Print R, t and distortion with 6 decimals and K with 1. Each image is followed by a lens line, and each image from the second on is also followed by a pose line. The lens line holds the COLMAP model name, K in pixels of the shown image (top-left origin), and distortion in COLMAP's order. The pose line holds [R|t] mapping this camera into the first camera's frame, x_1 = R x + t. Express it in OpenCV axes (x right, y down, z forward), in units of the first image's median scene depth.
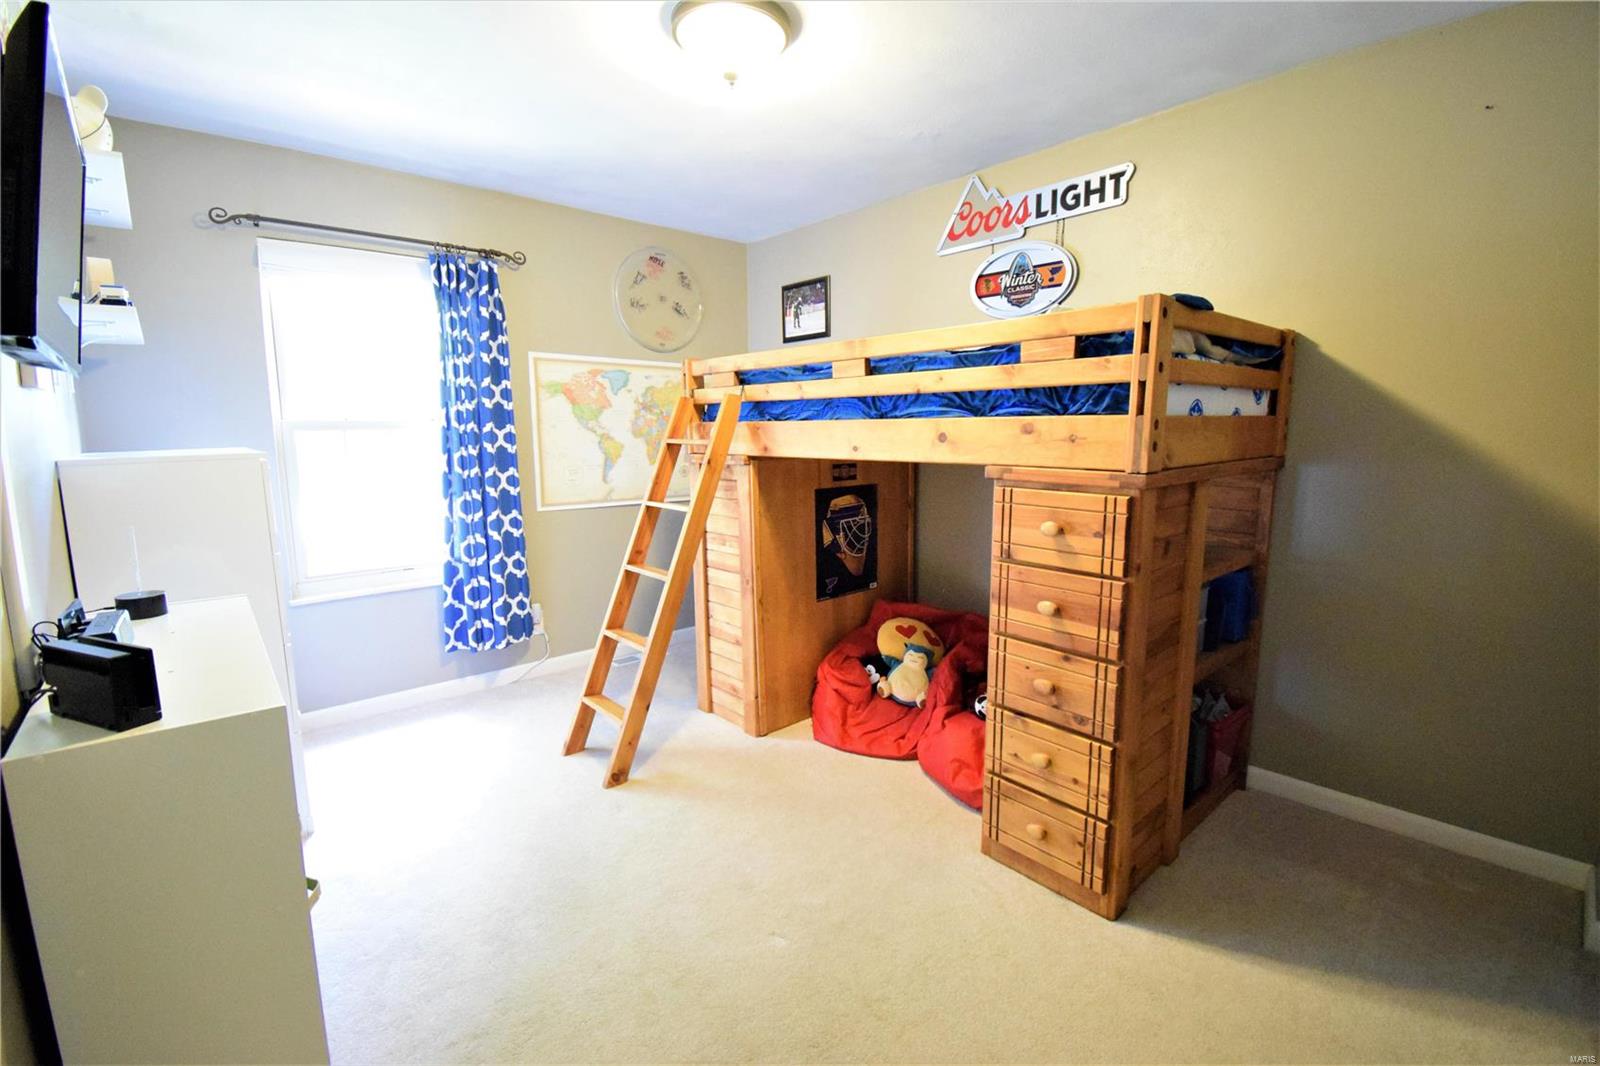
lens RADIAL K [[715.9, 0, 806.8], [0, 715.9, 527.1], [0, 0, 1]] dist [0.027378, -0.026454]
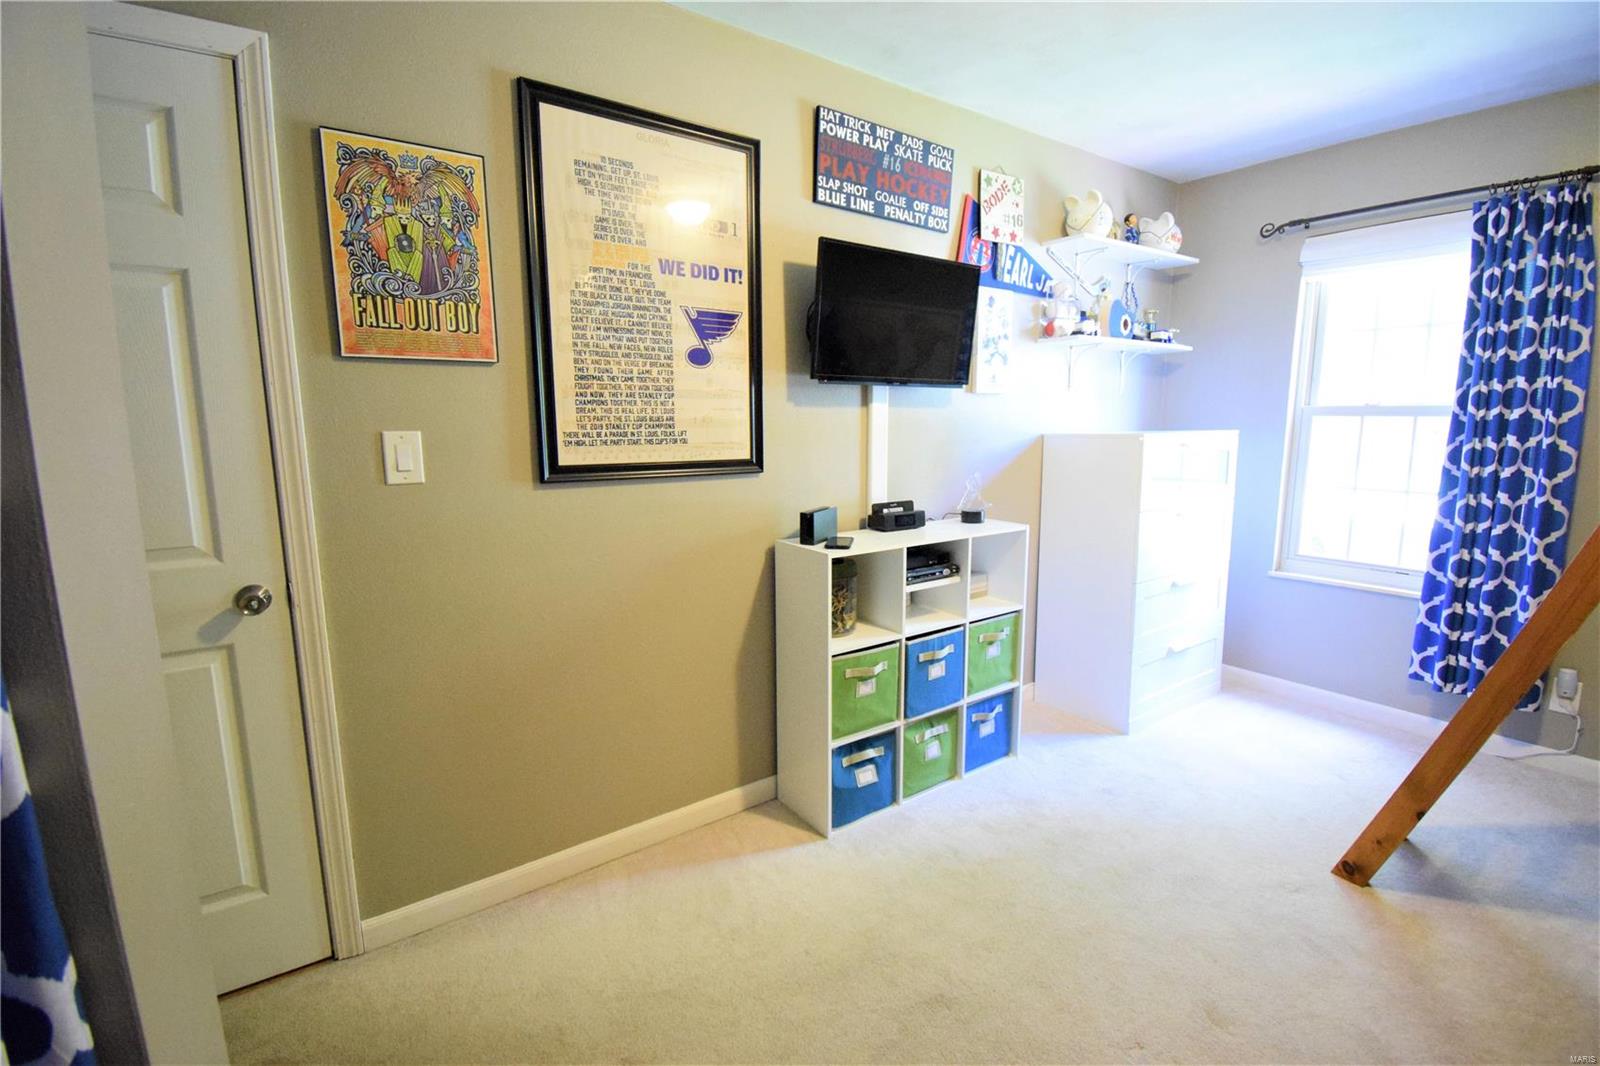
lens RADIAL K [[715.9, 0, 806.8], [0, 715.9, 527.1], [0, 0, 1]] dist [0.027378, -0.026454]
pose [[-0.074963, 0.154455, -0.985152, 0.614100], [-0.137447, 0.976902, 0.163620, -0.070505], [0.987668, 0.147671, -0.052002, 0.527017]]
